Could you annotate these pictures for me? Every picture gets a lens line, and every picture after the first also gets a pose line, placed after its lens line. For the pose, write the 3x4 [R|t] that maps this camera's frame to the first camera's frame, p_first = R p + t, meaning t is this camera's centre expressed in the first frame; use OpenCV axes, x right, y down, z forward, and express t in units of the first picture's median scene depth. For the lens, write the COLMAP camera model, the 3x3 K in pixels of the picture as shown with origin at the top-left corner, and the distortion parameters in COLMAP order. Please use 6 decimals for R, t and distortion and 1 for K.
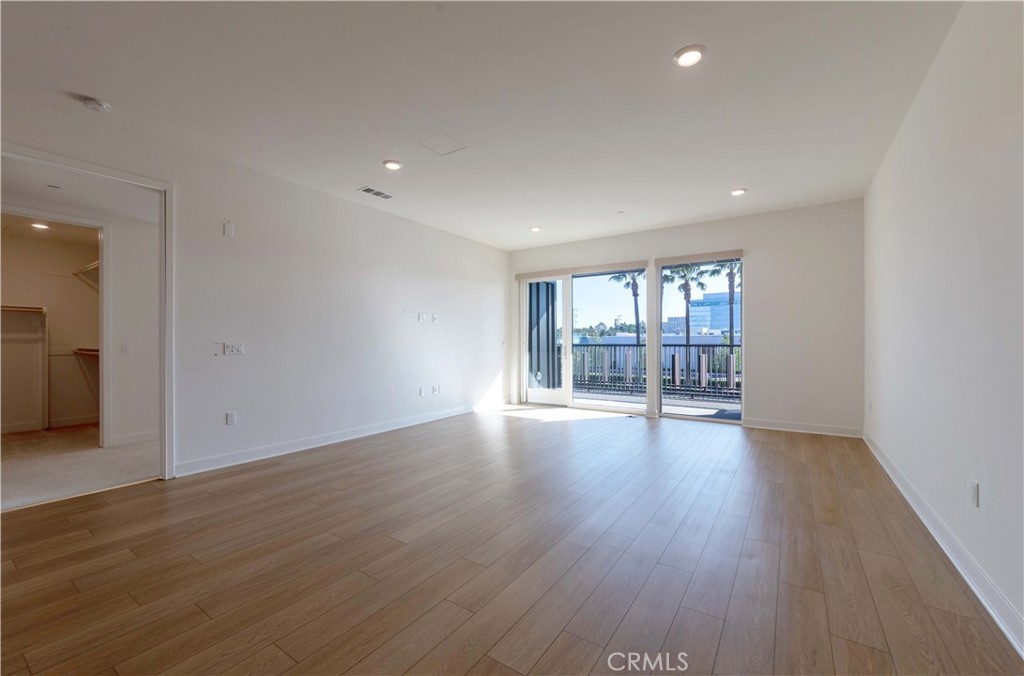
lens RADIAL K [[415.6, 0, 512.0], [0, 415.6, 338.0], [0, 0, 1]] dist [-0.000237, -0.000007]
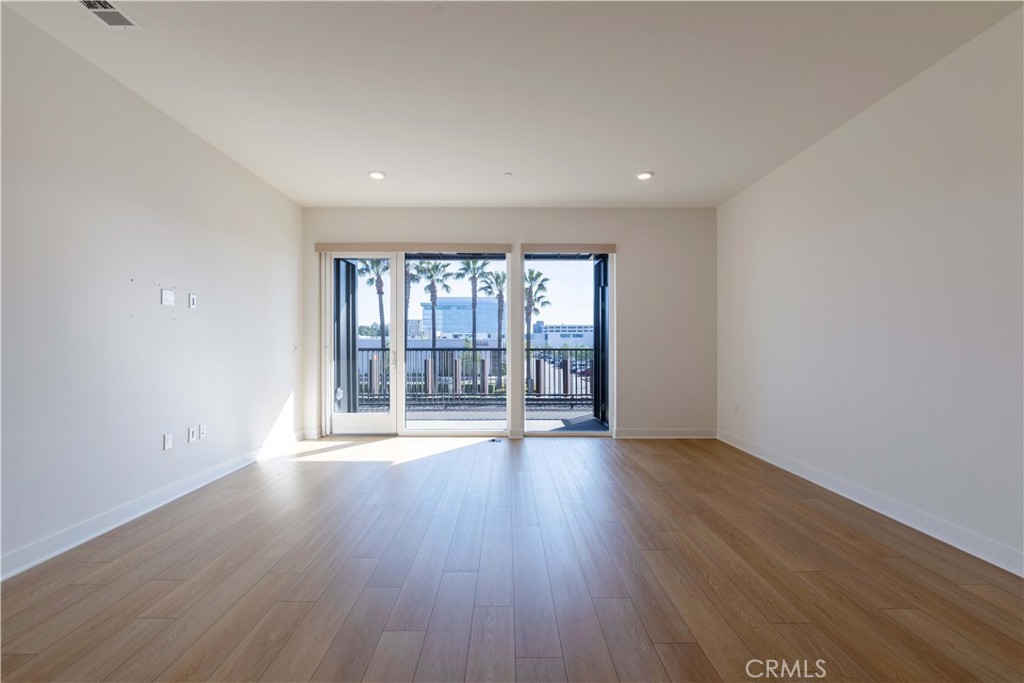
lens RADIAL K [[453.3, 0, 512.0], [0, 453.3, 341.5], [0, 0, 1]] dist [0.000715, -0.000003]
pose [[0.823334, 0.006372, 0.567522, -0.124050], [-0.006627, 0.999977, -0.001612, 0.002472], [-0.567519, -0.002433, 0.823357, 0.199036]]
